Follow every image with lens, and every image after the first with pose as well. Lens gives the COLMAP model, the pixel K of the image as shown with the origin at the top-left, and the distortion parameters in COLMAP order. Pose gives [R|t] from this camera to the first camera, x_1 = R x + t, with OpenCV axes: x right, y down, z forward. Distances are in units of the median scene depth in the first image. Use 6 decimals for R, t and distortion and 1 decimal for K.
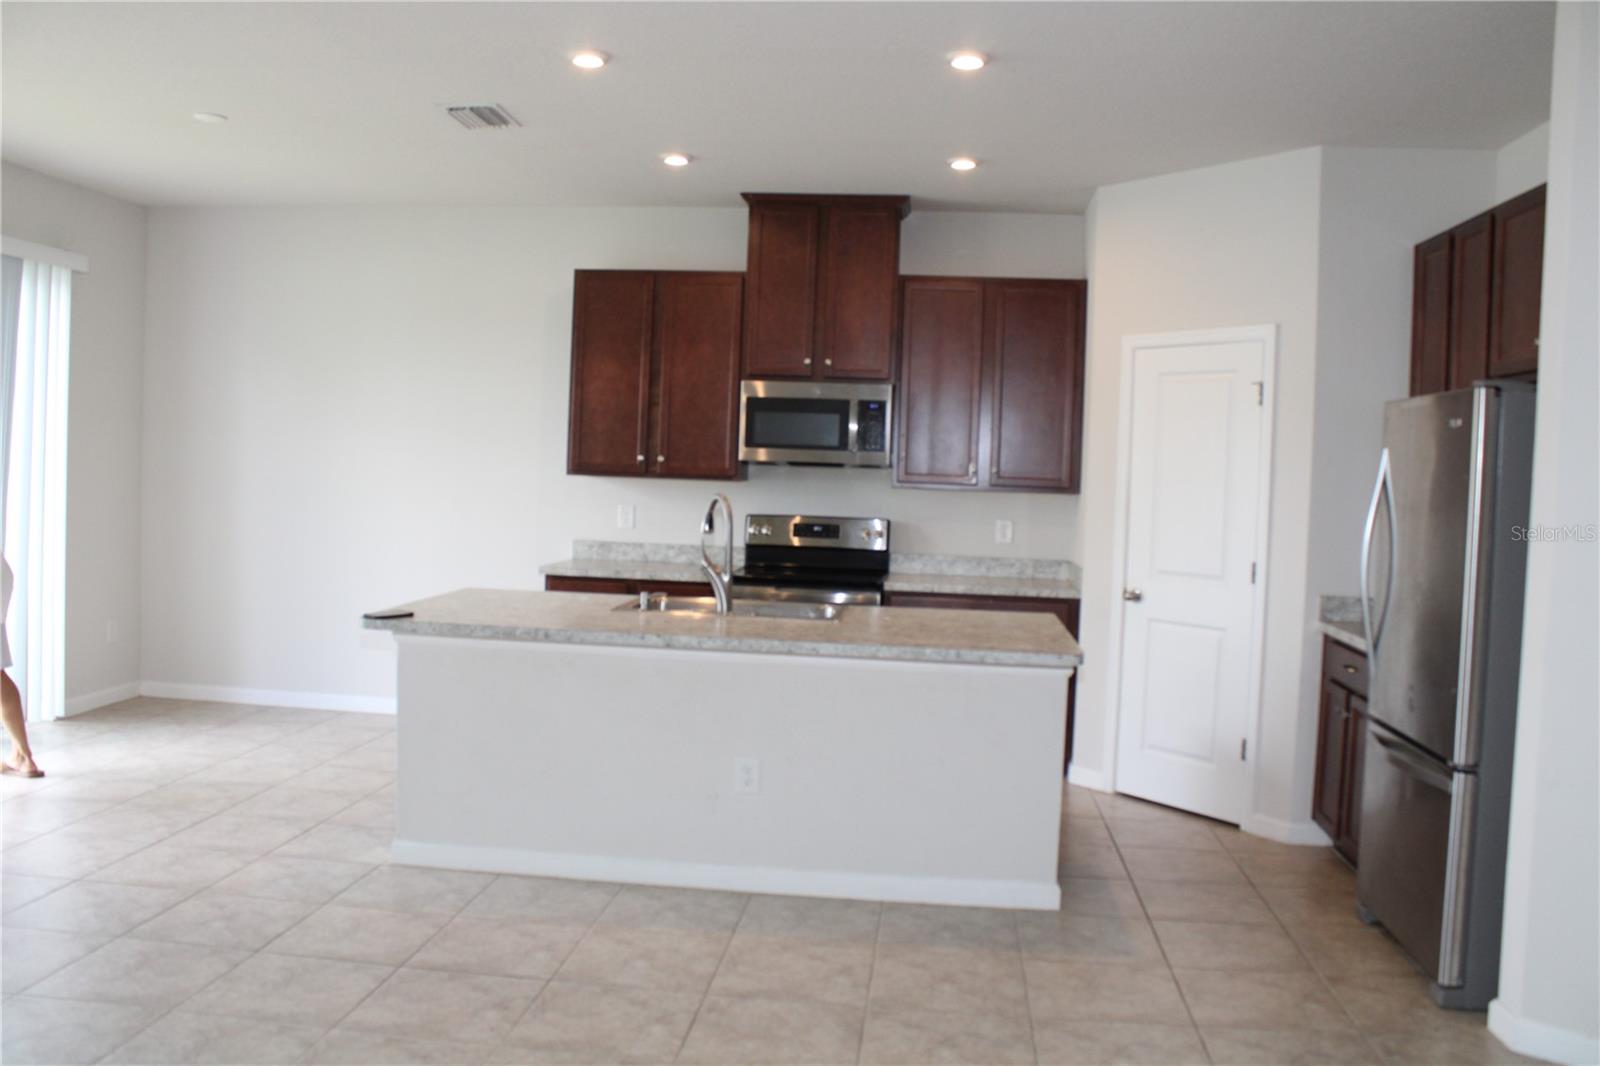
lens RADIAL K [[1342.6, 0, 789.7], [0, 1342.6, 507.6], [0, 0, 1]] dist [-0.147474, 0.119616]
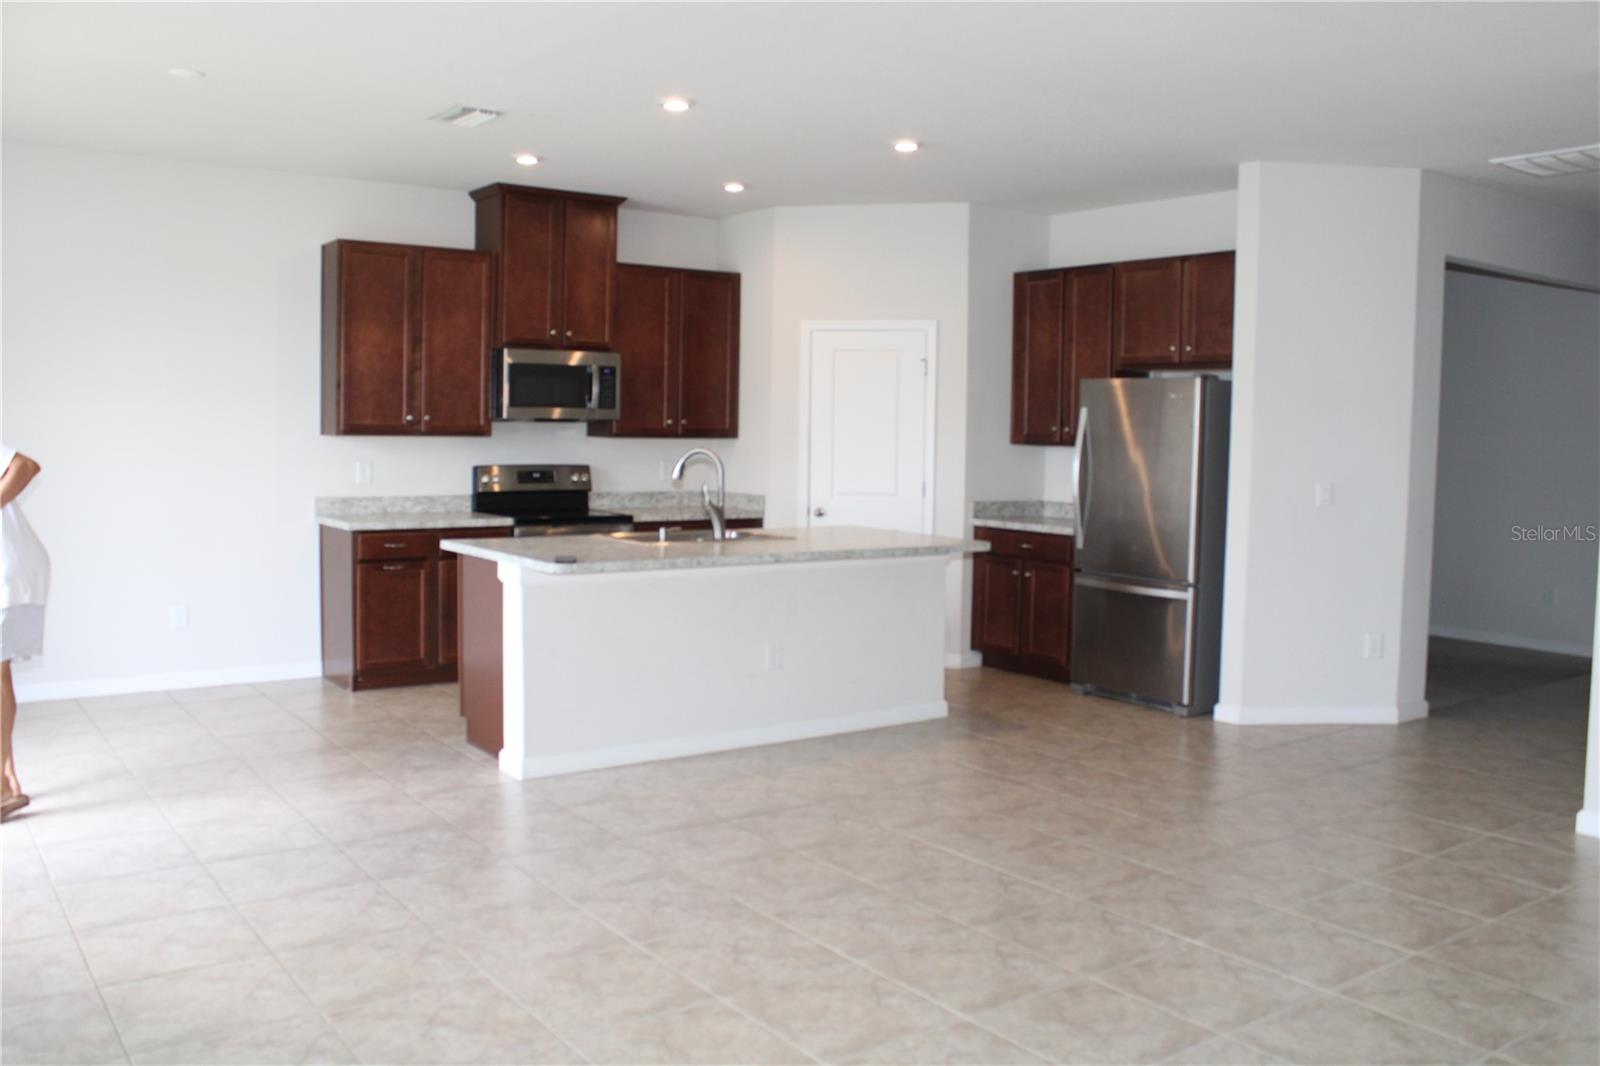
lens RADIAL K [[1342.6, 0, 789.7], [0, 1342.6, 507.6], [0, 0, 1]] dist [-0.147474, 0.119616]
pose [[0.750737, -0.062420, 0.657646, -0.598288], [0.030205, 0.997728, 0.060218, -0.020141], [-0.659911, -0.025344, 0.750917, -0.014588]]
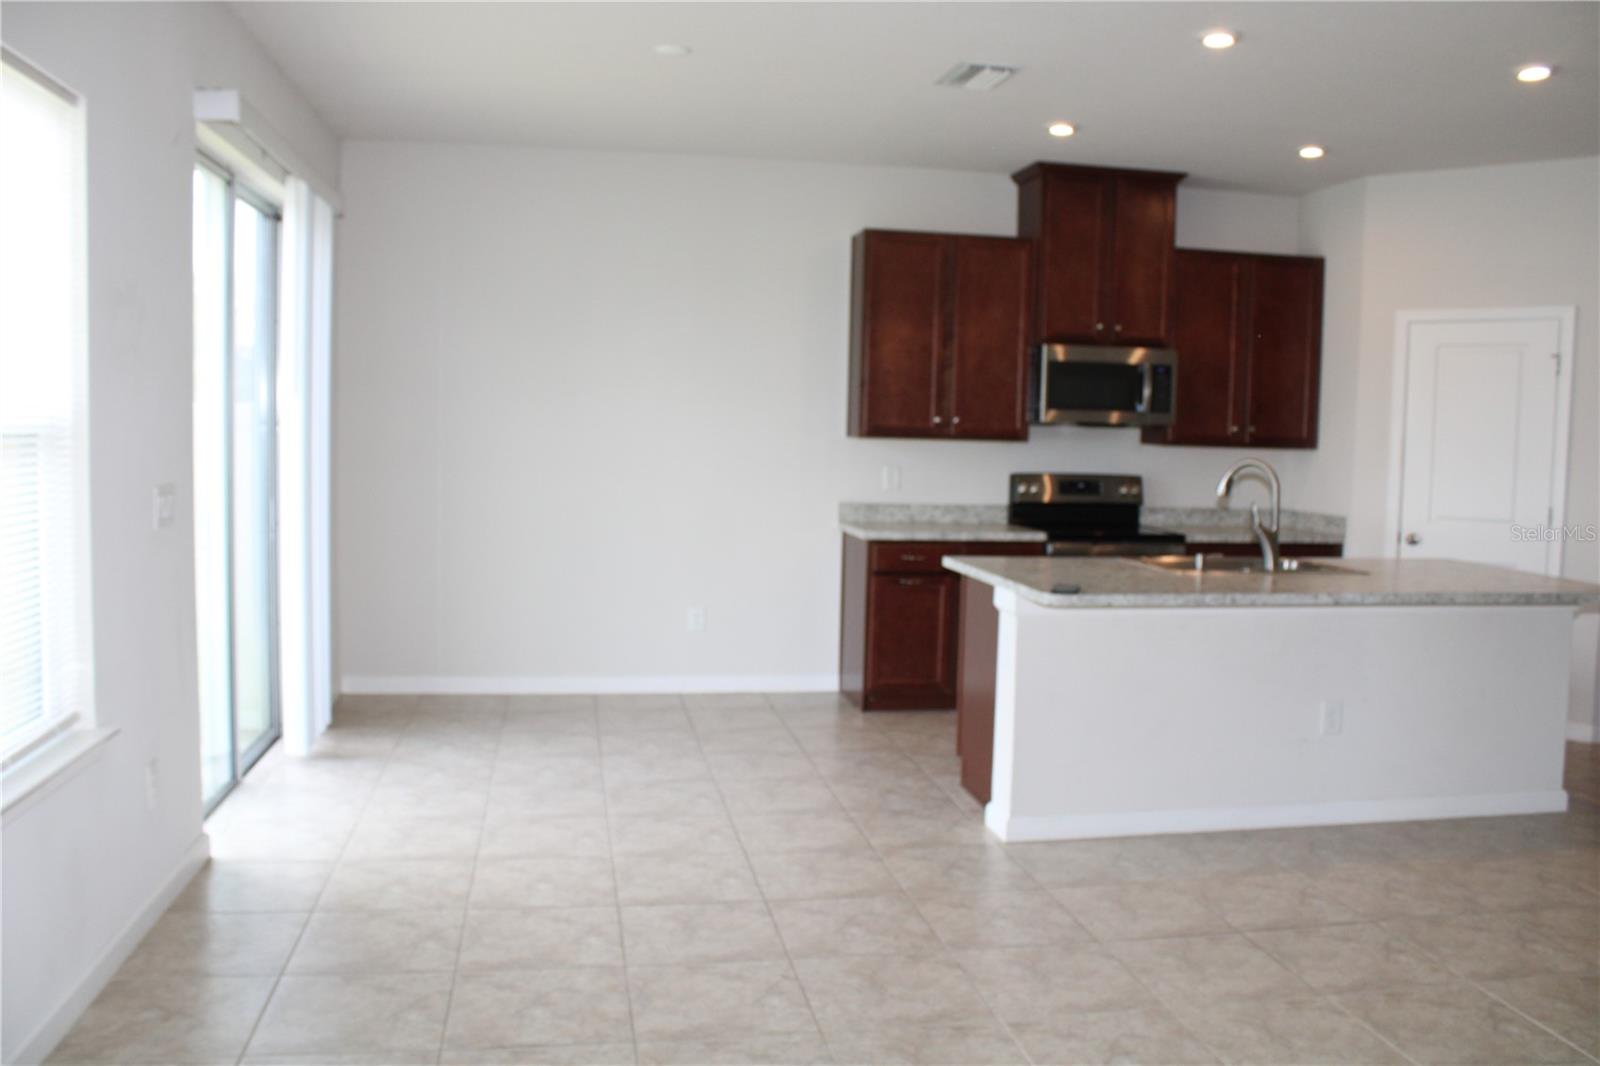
lens RADIAL K [[1342.6, 0, 789.7], [0, 1342.6, 507.6], [0, 0, 1]] dist [-0.147474, 0.119616]
pose [[0.961612, -0.028474, 0.272933, -0.499314], [0.016999, 0.998873, 0.044318, -0.017998], [-0.273887, -0.037978, 0.961012, 0.062875]]
